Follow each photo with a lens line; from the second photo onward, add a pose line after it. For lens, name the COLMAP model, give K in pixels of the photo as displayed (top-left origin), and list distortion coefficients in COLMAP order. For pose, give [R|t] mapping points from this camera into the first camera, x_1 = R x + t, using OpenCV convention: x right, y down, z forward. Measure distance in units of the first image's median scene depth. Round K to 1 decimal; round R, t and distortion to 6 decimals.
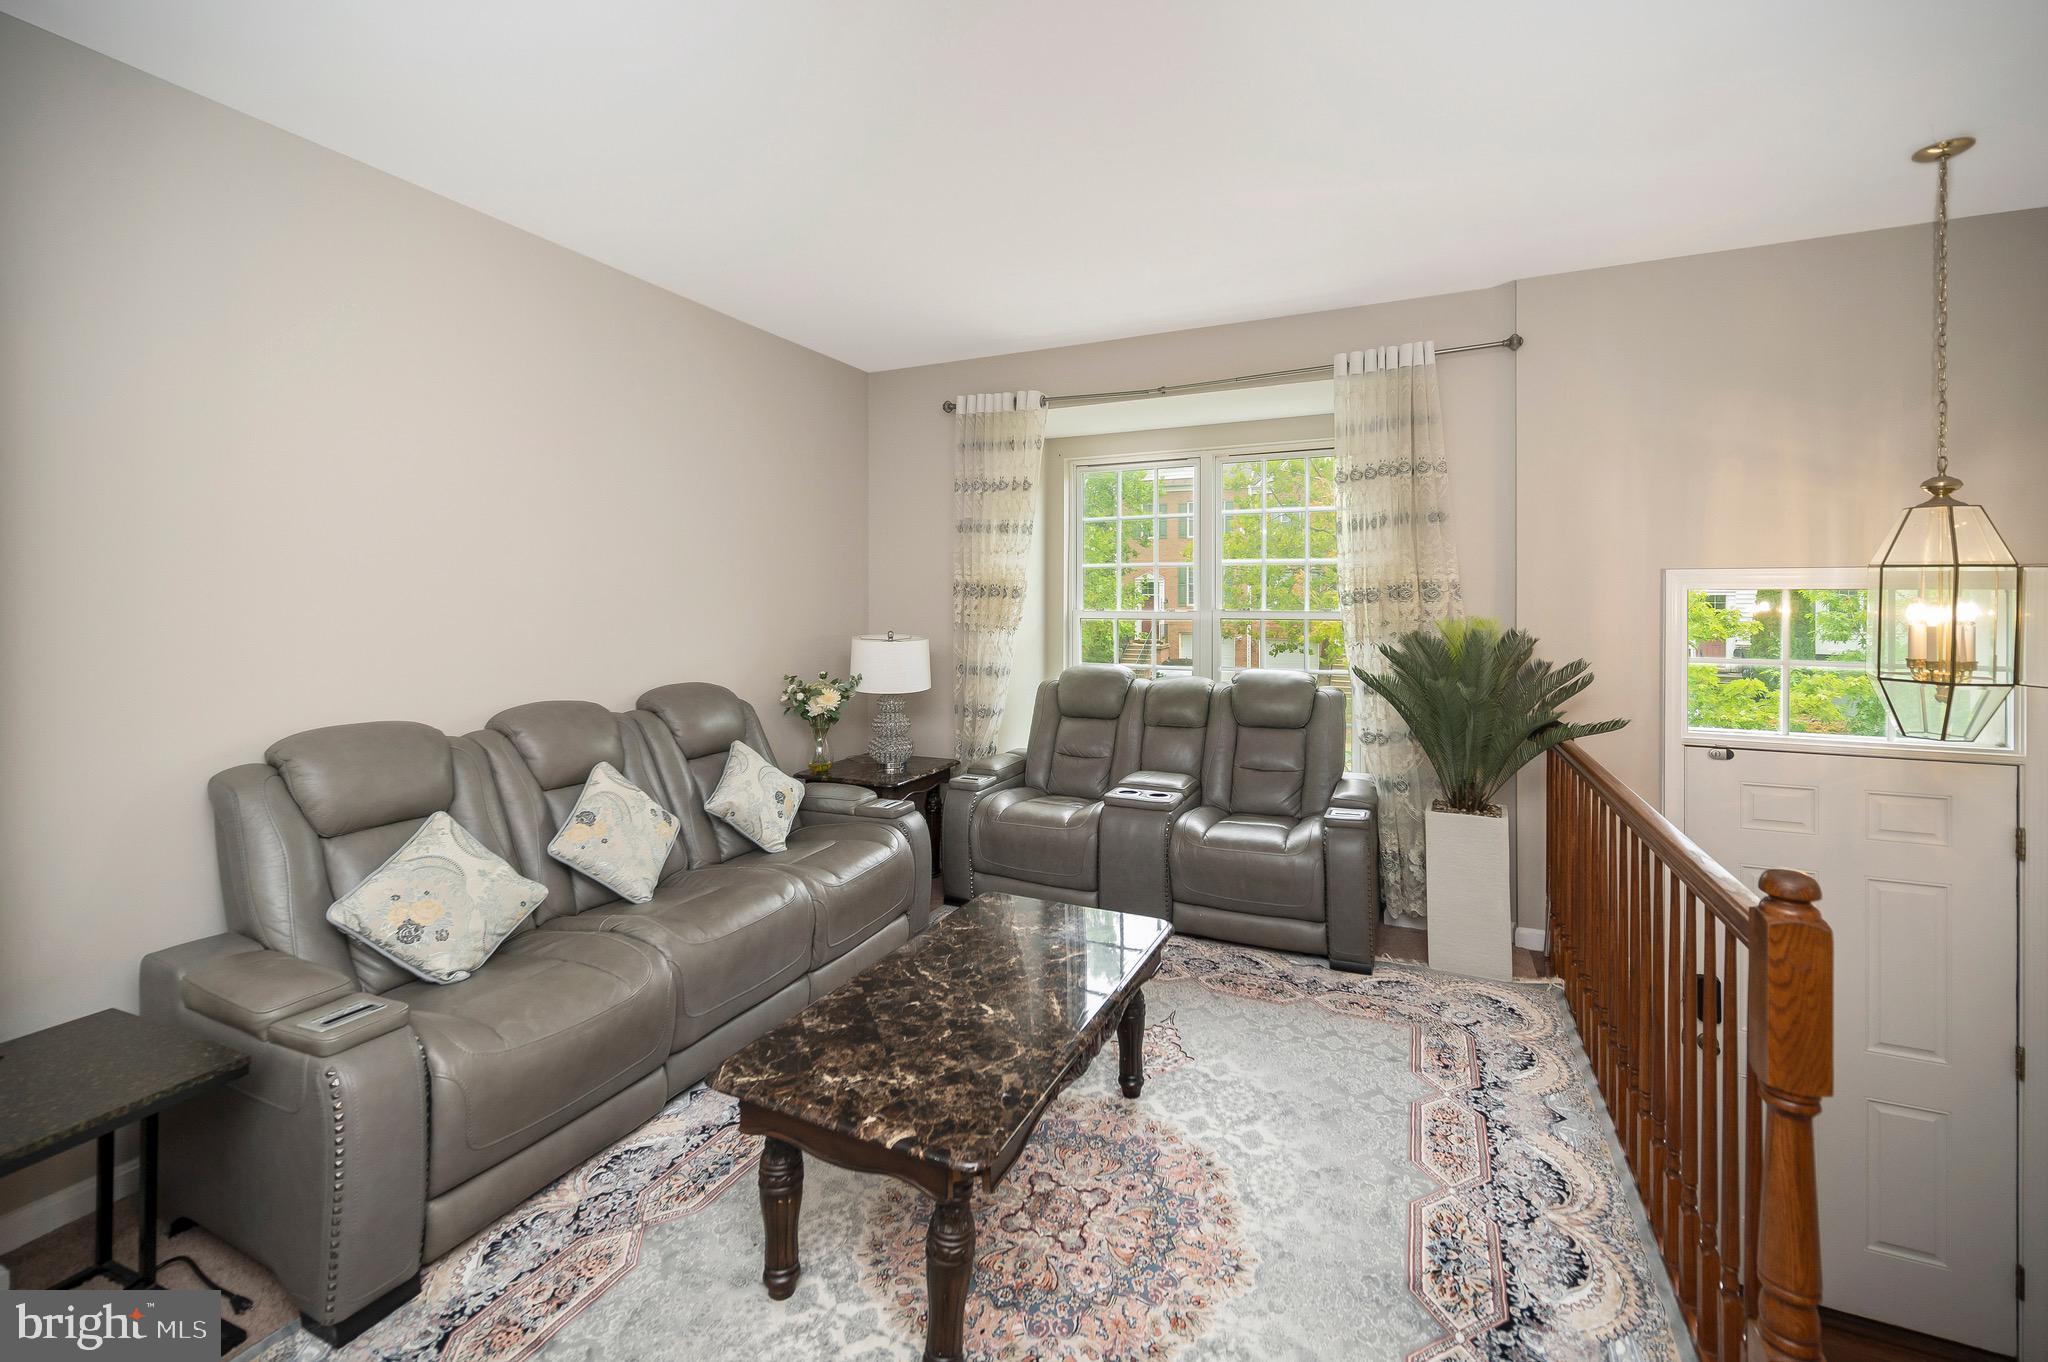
lens RADIAL K [[836.3, 0, 1049.3], [0, 836.3, 592.3], [0, 0, 1]] dist [0.004998, -0.002035]
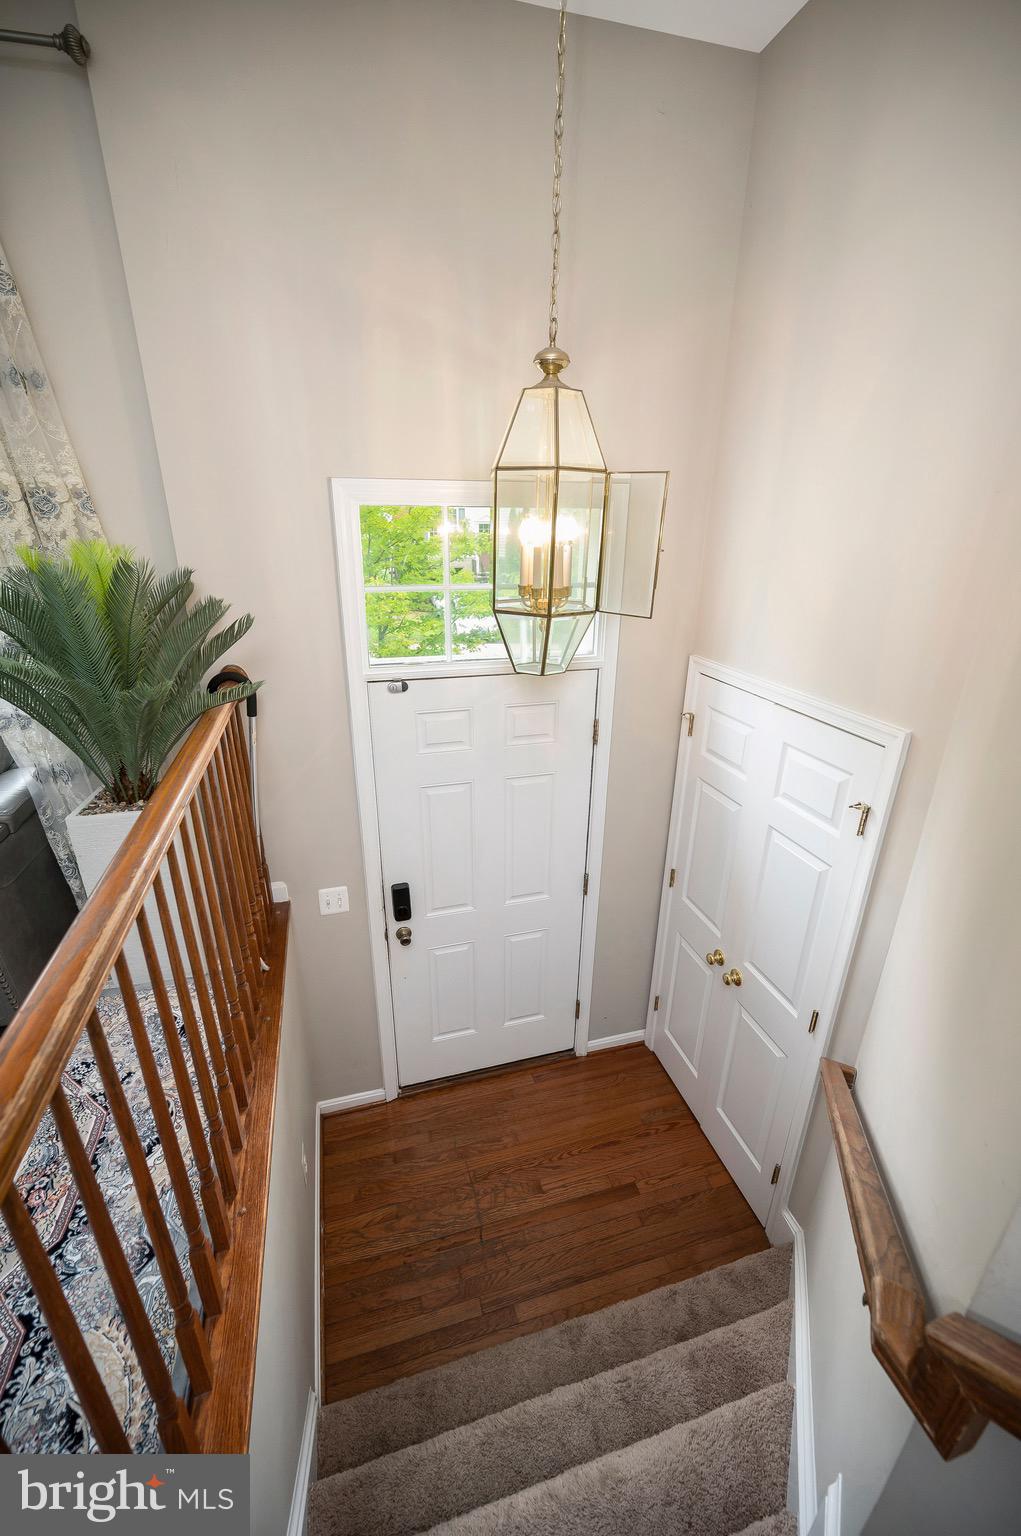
lens RADIAL K [[627.3, 0, 501.1], [0, 627.3, 778.0], [0, 0, 1]] dist [0.004998, -0.002035]
pose [[0.771639, -0.232969, 0.591860, 0.532713], [-0.006726, 0.927469, 0.373840, 0.018019], [-0.636025, -0.292451, 0.714104, 0.446405]]
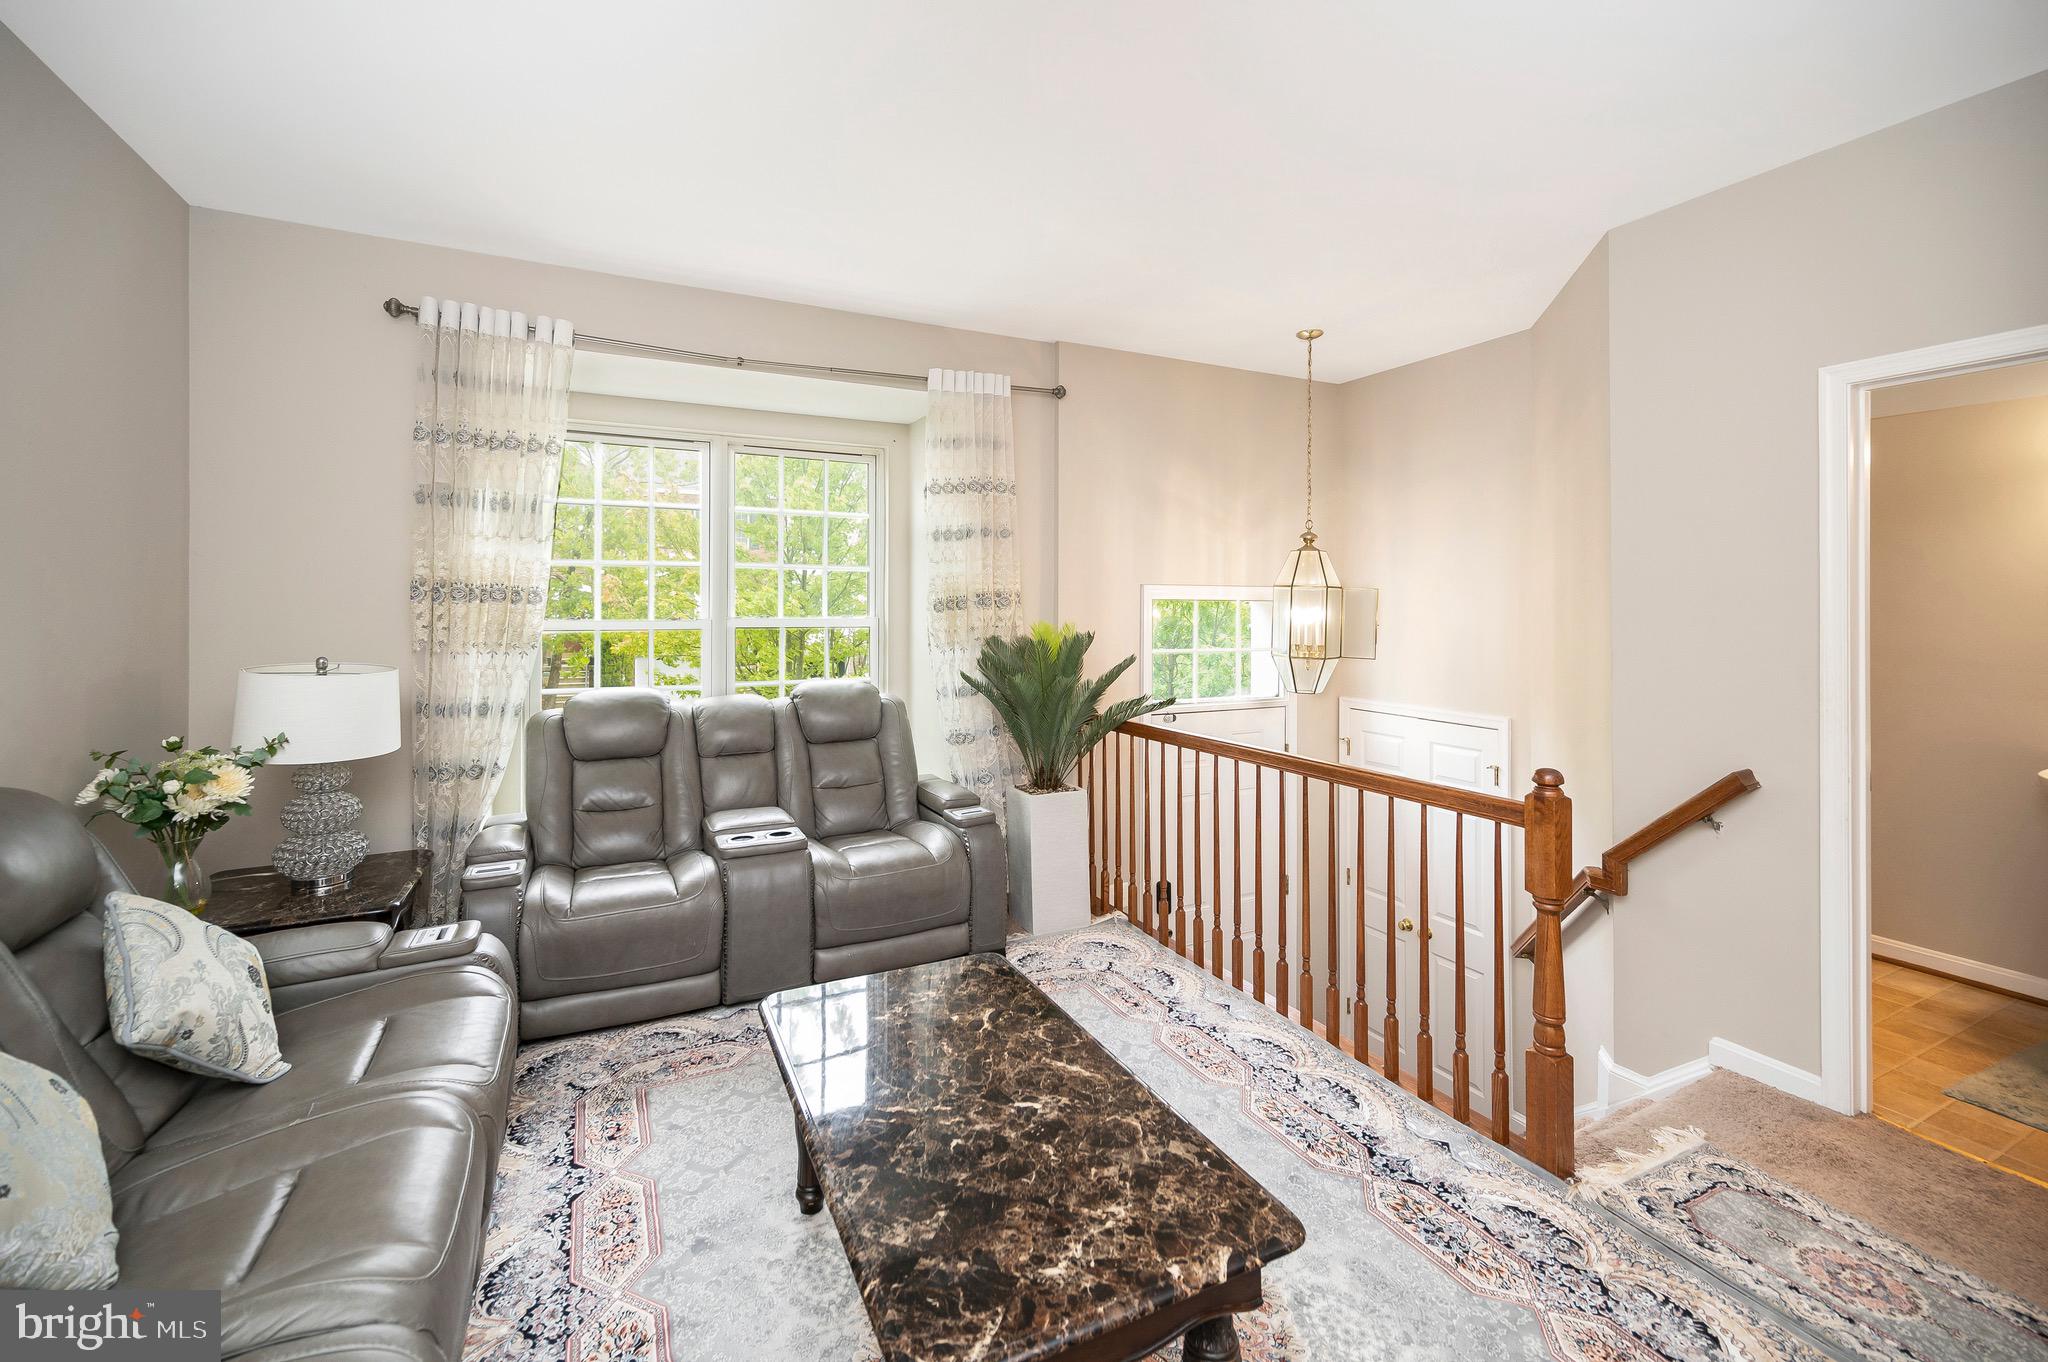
lens RADIAL K [[836.3, 0, 1070.1], [0, 836.3, 590.4], [0, 0, 1]] dist [0.004998, -0.002035]
pose [[0.638591, 0.016633, 0.769367, -0.452517], [-0.009661, 0.999861, -0.013597, 0.001267], [-0.769486, 0.001250, 0.638663, 0.289607]]
